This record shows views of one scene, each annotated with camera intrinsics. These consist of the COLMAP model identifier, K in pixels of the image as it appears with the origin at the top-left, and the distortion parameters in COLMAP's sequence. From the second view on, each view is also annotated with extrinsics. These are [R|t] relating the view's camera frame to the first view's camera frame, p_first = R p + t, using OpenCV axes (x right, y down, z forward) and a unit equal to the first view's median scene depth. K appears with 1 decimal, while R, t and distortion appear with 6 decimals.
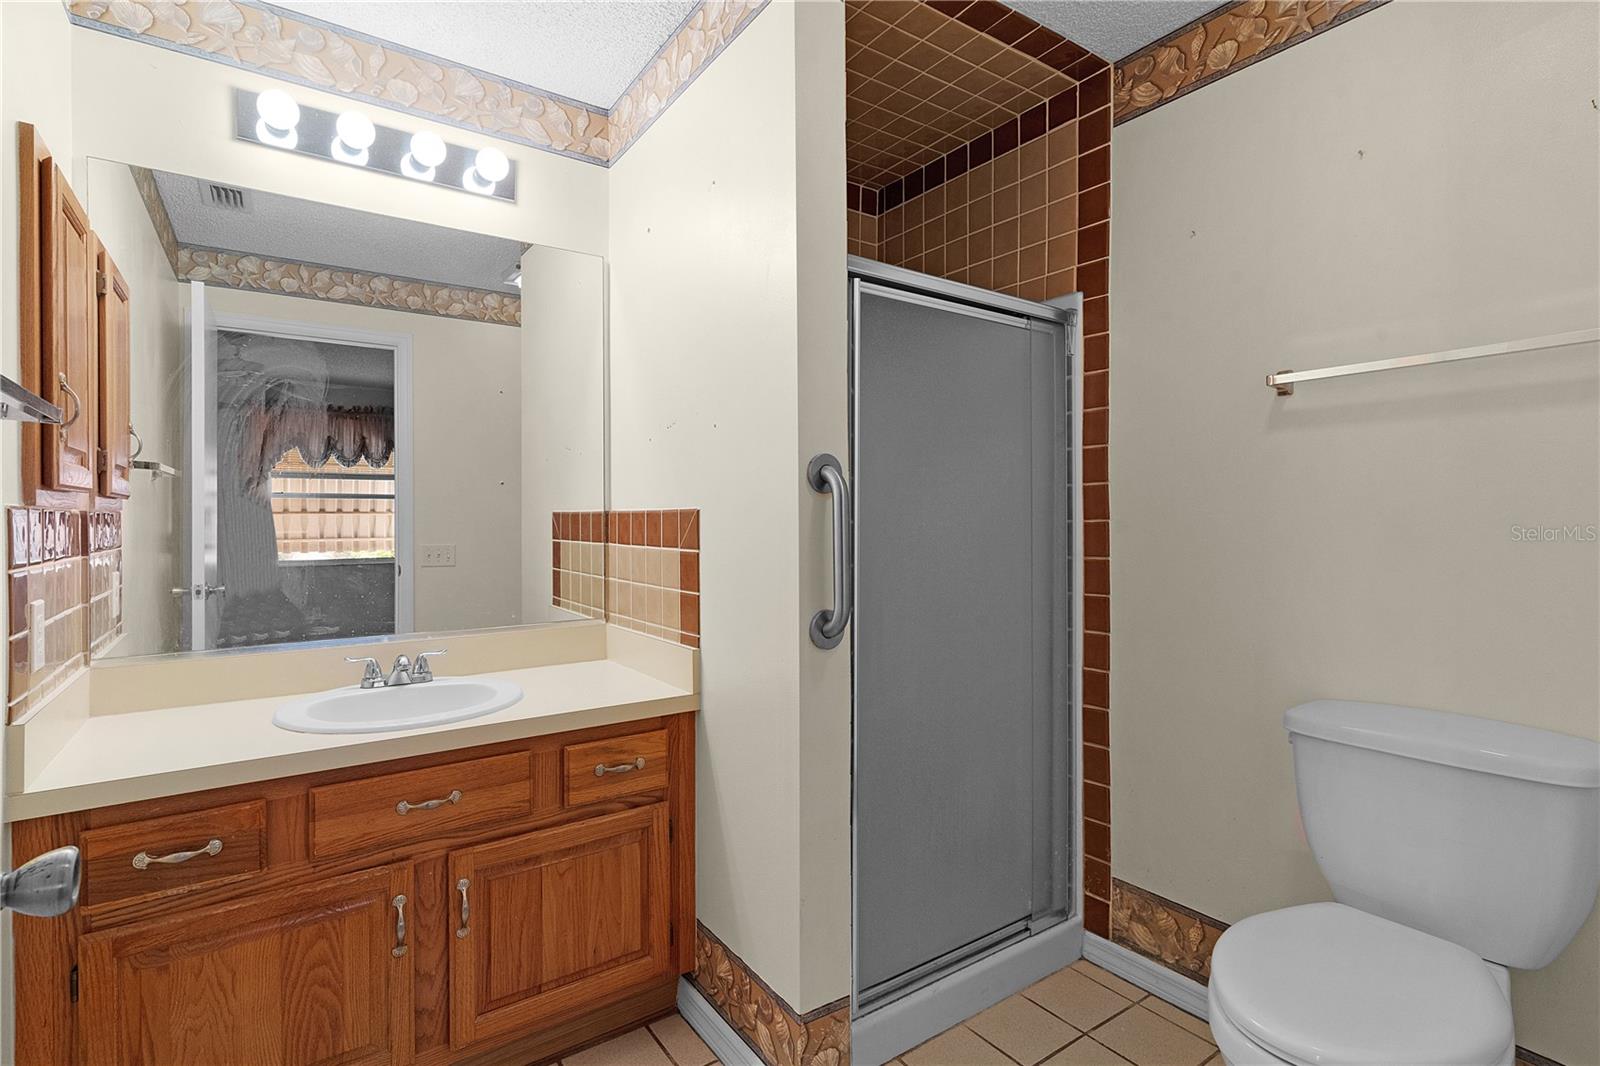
lens RADIAL K [[777.6, 0, 801.0], [0, 777.6, 523.1], [0, 0, 1]] dist [0.002152, 0.000125]
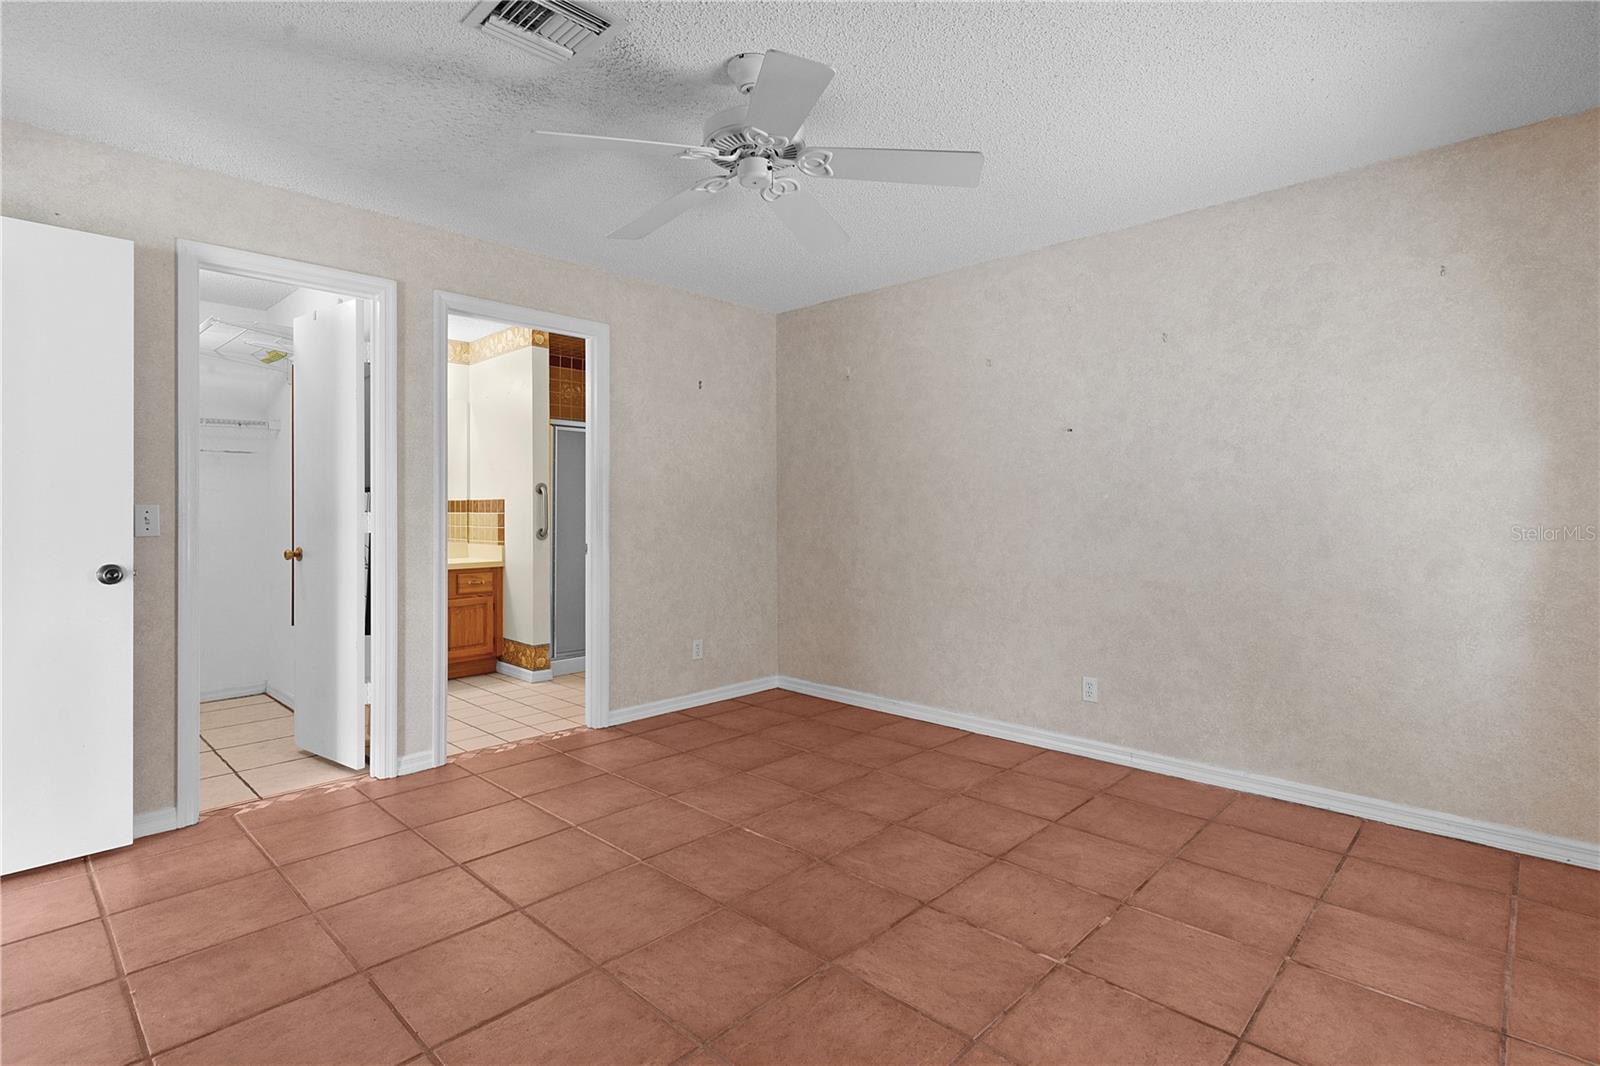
lens RADIAL K [[777.6, 0, 807.6], [0, 777.6, 500.1], [0, 0, 1]] dist [0.002152, 0.000125]
pose [[0.978202, 0.000449, 0.207654, 0.398242], [0.003231, 0.999844, -0.017382, 0.042654], [-0.207629, 0.017674, 0.978048, -2.221863]]
